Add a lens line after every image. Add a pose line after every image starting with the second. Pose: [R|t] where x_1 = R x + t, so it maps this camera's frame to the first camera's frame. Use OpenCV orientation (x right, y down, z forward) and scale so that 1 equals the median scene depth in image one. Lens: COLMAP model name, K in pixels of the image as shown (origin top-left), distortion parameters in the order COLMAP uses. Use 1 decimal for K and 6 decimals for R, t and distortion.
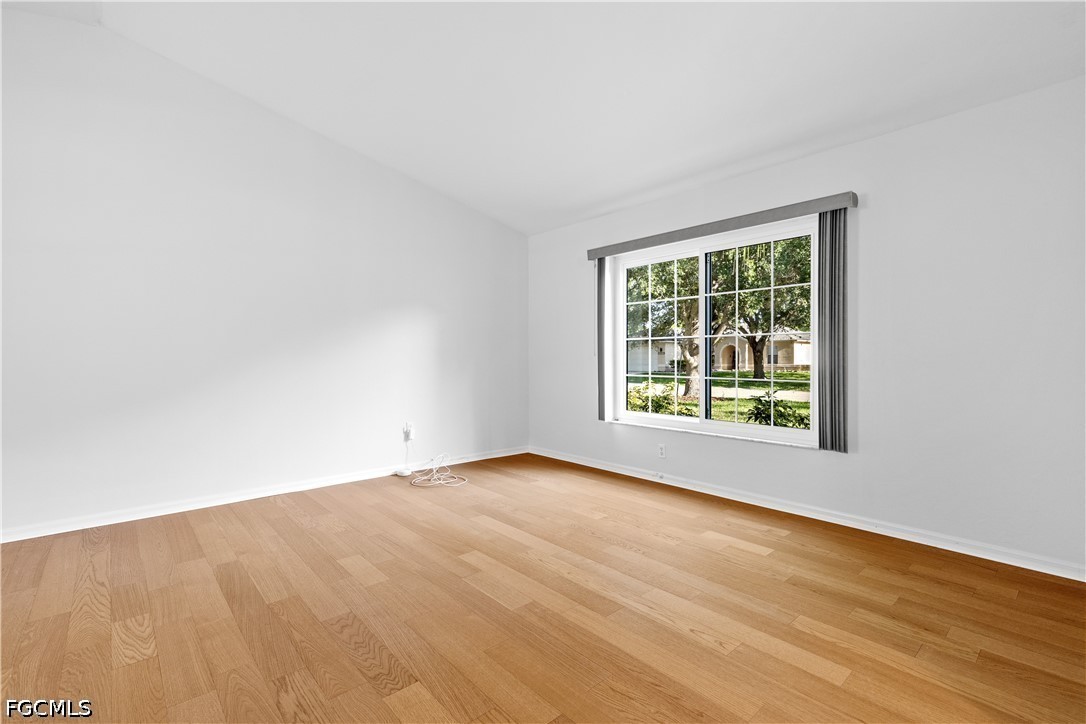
lens RADIAL K [[490.5, 0, 541.3], [0, 490.5, 356.5], [0, 0, 1]] dist [0.009451, -0.001694]
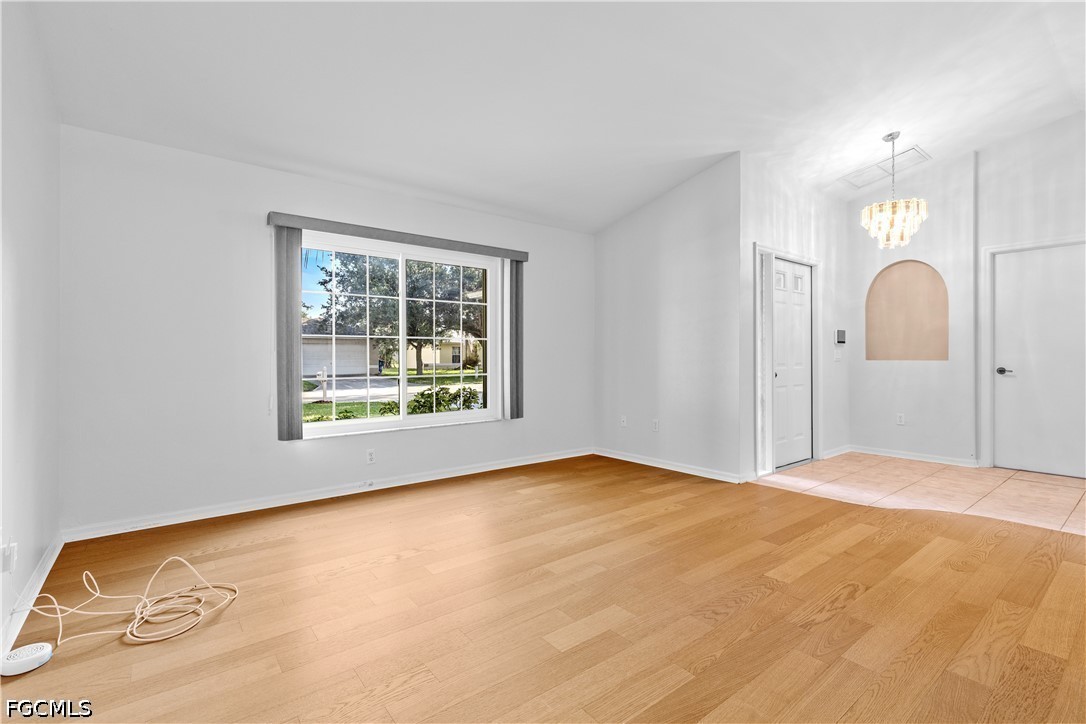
lens RADIAL K [[490.5, 0, 549.6], [0, 490.5, 362.7], [0, 0, 1]] dist [0.009451, -0.001694]
pose [[0.052560, -0.013110, 0.998532, -1.144583], [0.000517, 0.999914, 0.013101, -0.001654], [-0.998618, -0.000173, 0.052562, 1.017978]]
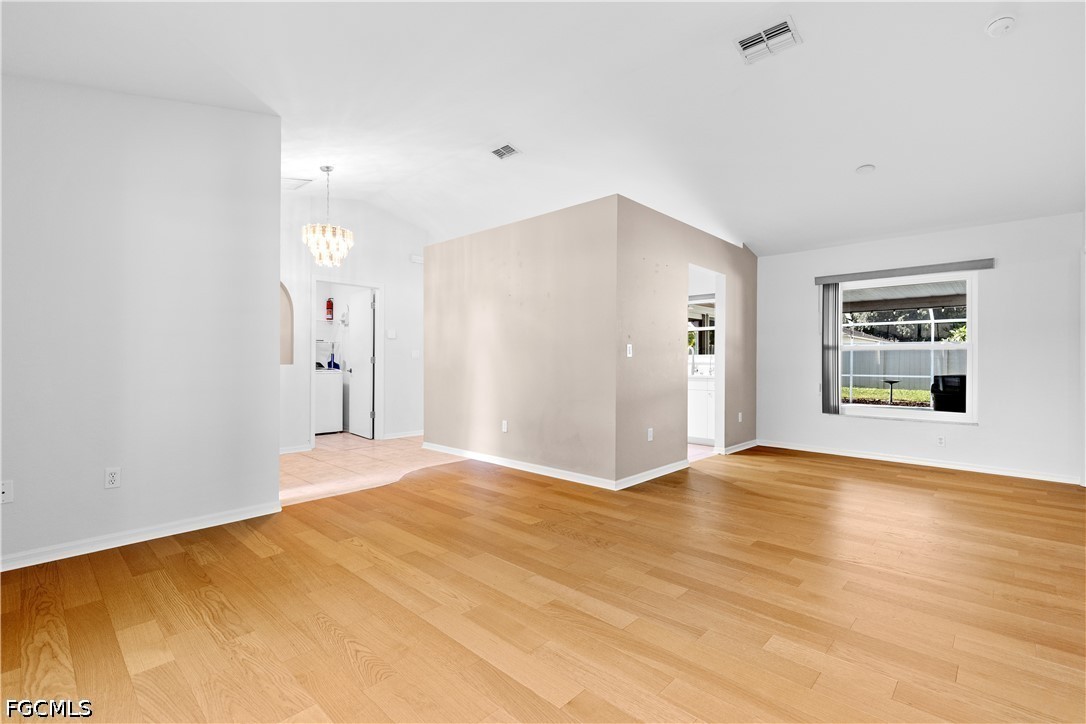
lens RADIAL K [[490.5, 0, 543.9], [0, 490.5, 360.8], [0, 0, 1]] dist [0.009451, -0.001694]
pose [[-0.995915, -0.001406, -0.090283, -0.079369], [-0.000980, 0.999988, -0.004764, 0.006987], [0.090289, -0.004656, -0.995905, 1.927678]]
